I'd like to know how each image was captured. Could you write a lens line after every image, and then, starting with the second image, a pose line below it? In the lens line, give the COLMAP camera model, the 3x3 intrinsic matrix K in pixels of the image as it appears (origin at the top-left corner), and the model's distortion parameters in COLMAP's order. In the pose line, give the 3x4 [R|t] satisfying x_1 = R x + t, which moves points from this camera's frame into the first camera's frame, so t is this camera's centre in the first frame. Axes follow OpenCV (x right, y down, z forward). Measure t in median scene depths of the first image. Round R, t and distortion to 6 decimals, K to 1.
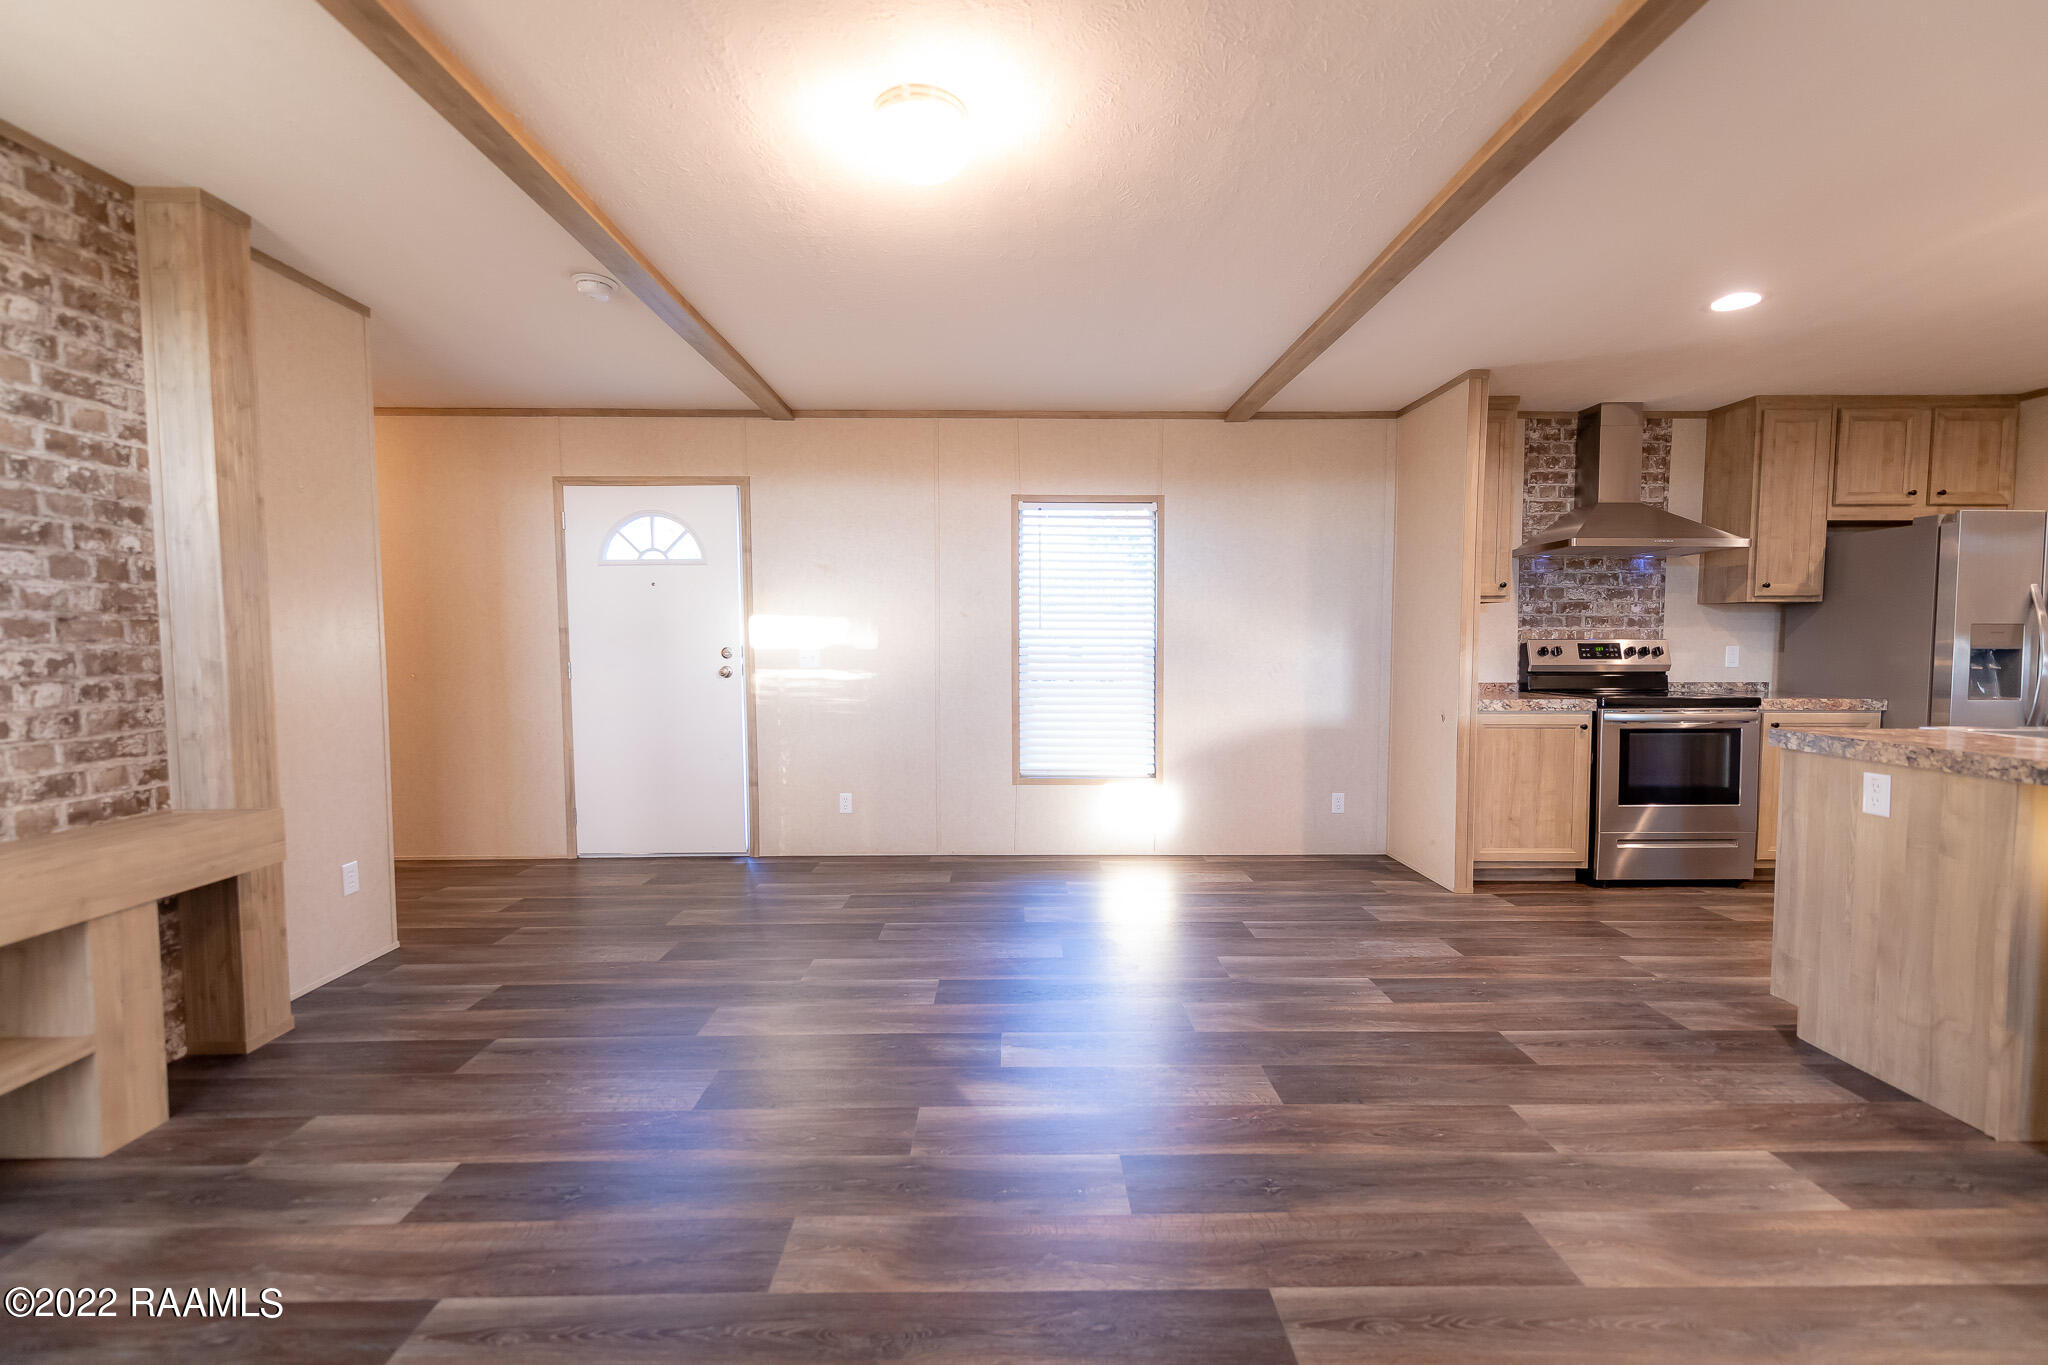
lens RADIAL K [[861.9, 0, 1021.5], [0, 861.9, 679.5], [0, 0, 1]] dist [0.014160, -0.003542]
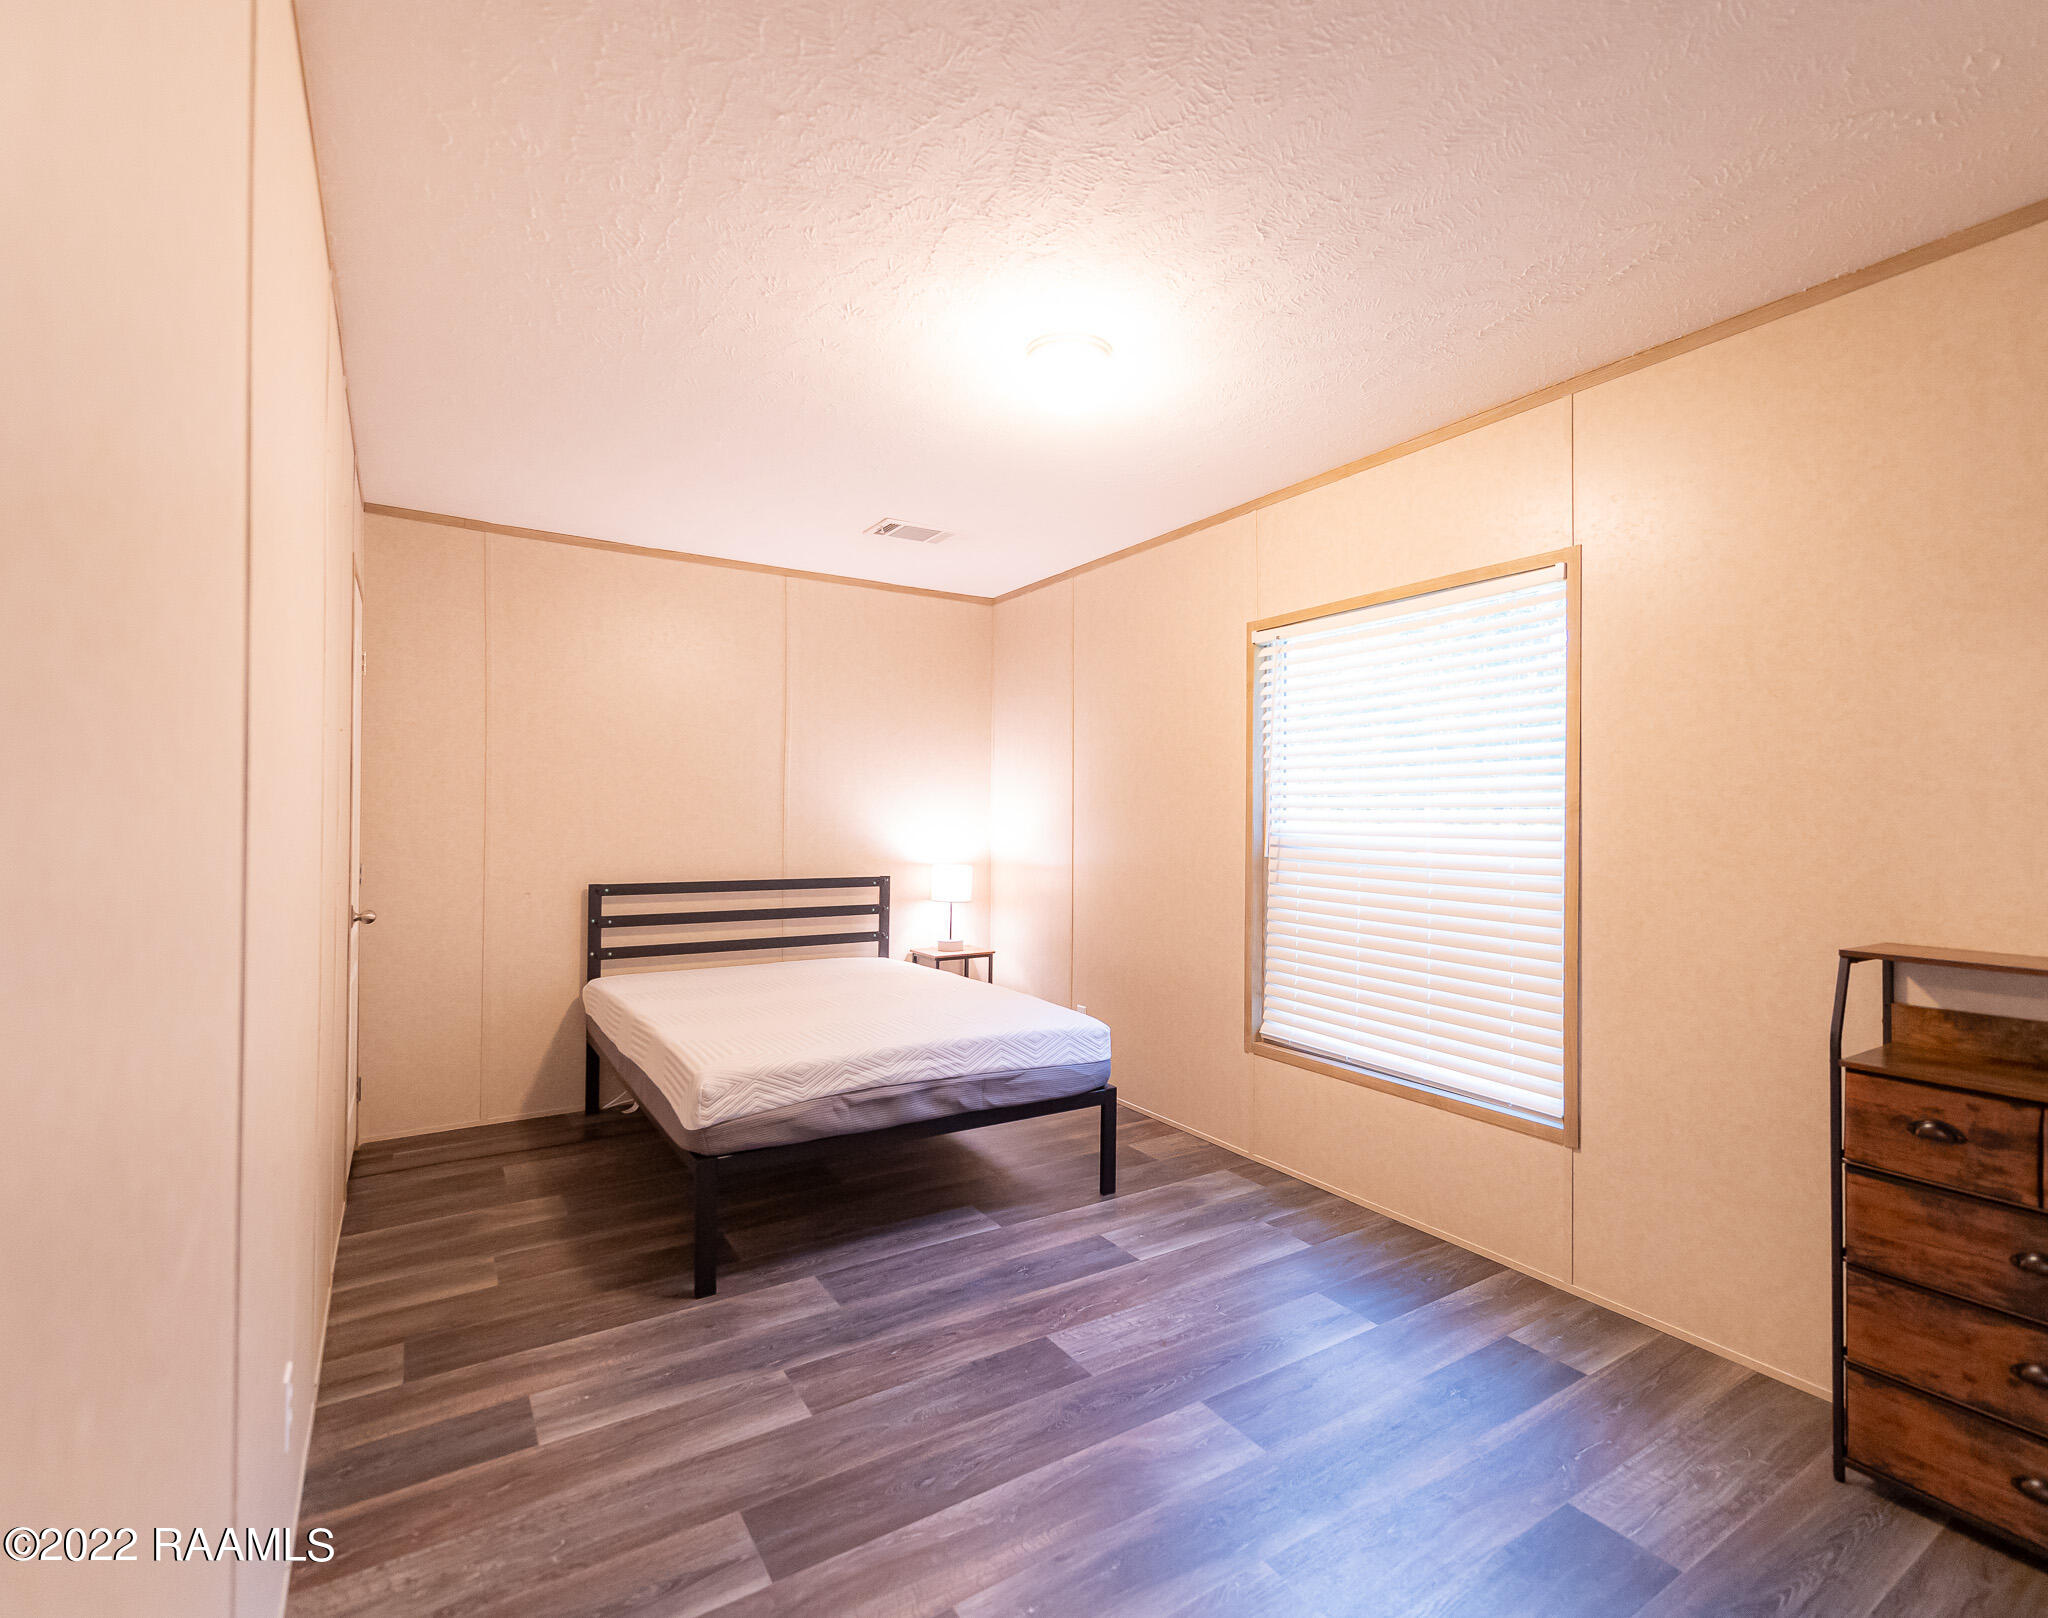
lens RADIAL K [[995.4, 0, 1067.6], [0, 995.4, 806.3], [0, 0, 1]] dist [0.015700, -0.004249]
pose [[-0.844119, -0.009227, -0.536076, 0.715656], [-0.035413, 0.998628, 0.038573, -0.105752], [0.534985, 0.051545, -0.843288, 1.559894]]
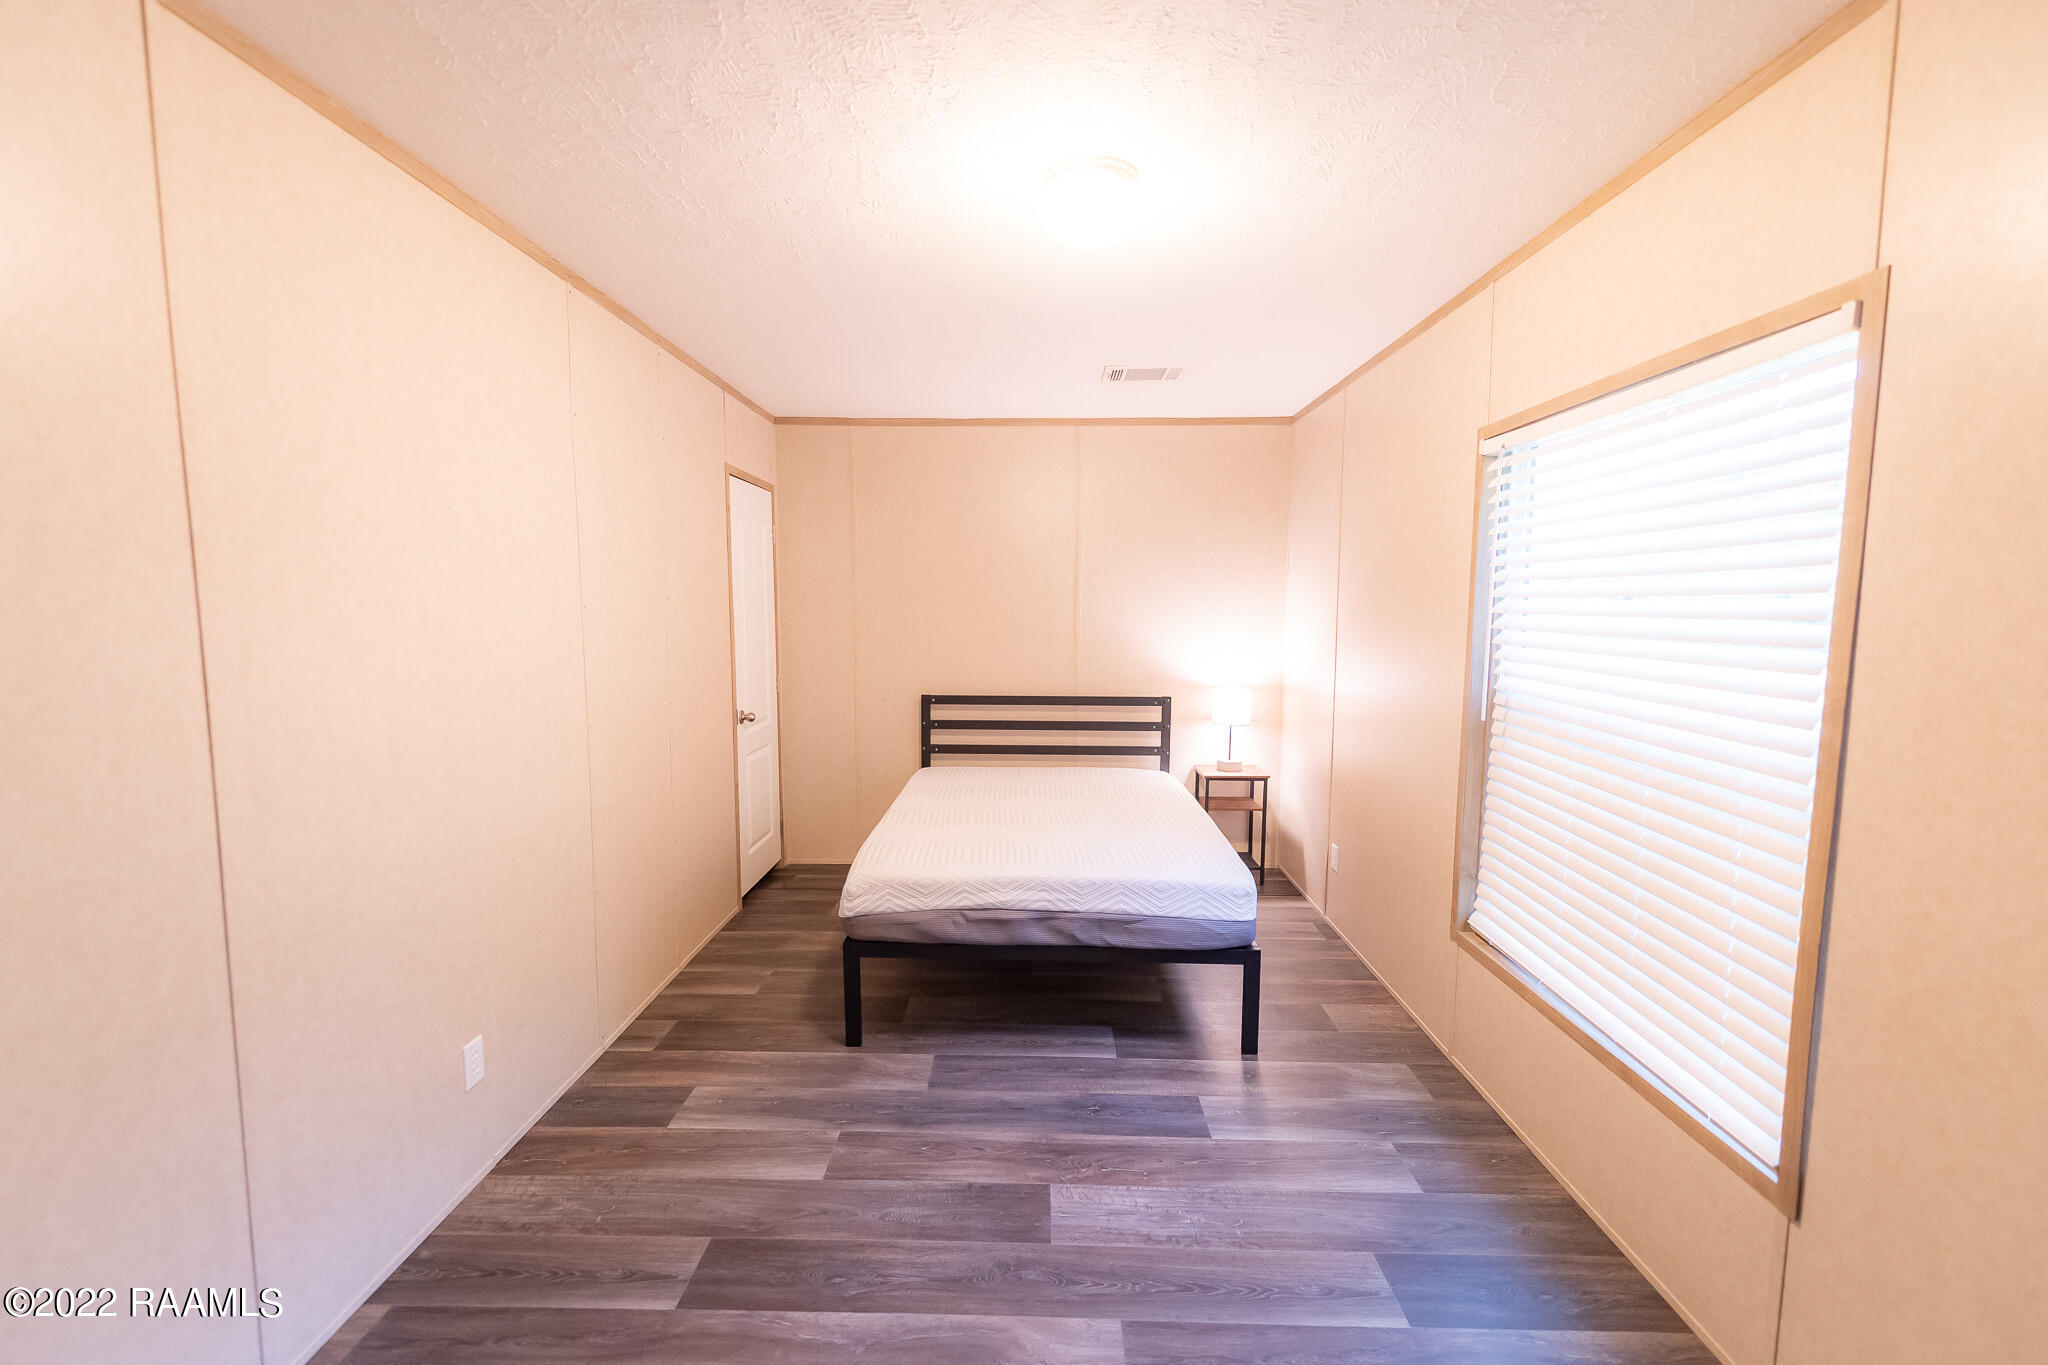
lens RADIAL K [[861.9, 0, 1008.0], [0, 861.9, 685.4], [0, 0, 1]] dist [0.014160, -0.003542]
pose [[-0.998697, -0.005633, 0.050711, 0.249180], [0.002211, 0.988176, 0.153307, -0.180535], [-0.050975, 0.153219, -0.986877, 1.547035]]
